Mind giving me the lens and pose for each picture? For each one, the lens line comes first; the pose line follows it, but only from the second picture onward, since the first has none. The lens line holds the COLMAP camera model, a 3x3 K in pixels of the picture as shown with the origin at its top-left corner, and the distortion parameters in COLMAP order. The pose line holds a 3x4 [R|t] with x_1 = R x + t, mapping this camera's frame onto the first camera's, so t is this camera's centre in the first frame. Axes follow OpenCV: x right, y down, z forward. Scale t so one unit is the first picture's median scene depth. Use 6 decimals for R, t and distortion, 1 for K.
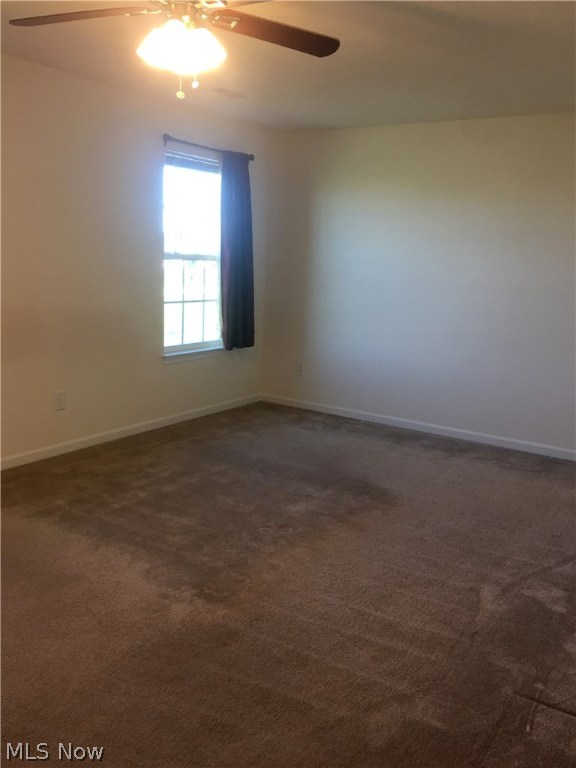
lens RADIAL K [[662.6, 0, 287.6], [0, 662.6, 384.0], [0, 0, 1]] dist [0.062205, -0.089152]
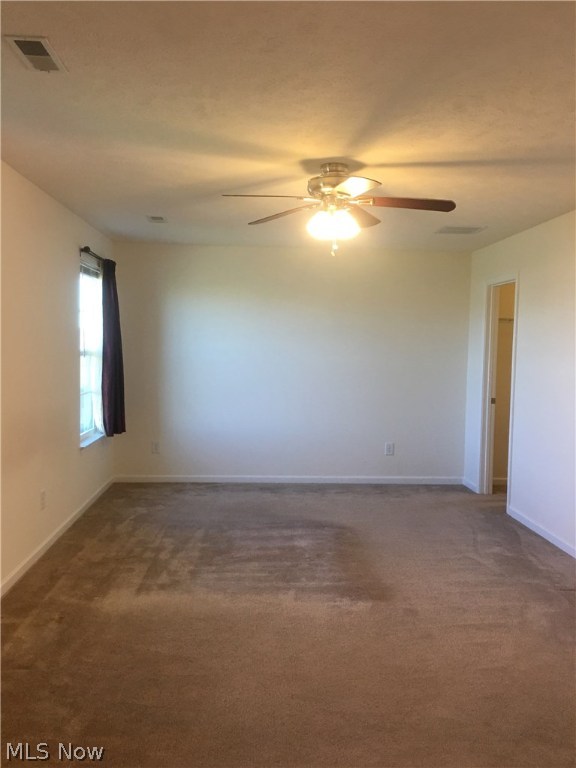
lens RADIAL K [[662.6, 0, 269.5], [0, 662.6, 390.7], [0, 0, 1]] dist [0.062205, -0.089152]
pose [[0.816199, -0.075919, 0.572761, -0.669872], [0.134271, 0.989112, -0.060233, -0.034259], [-0.561952, 0.126068, 0.817506, -0.056969]]
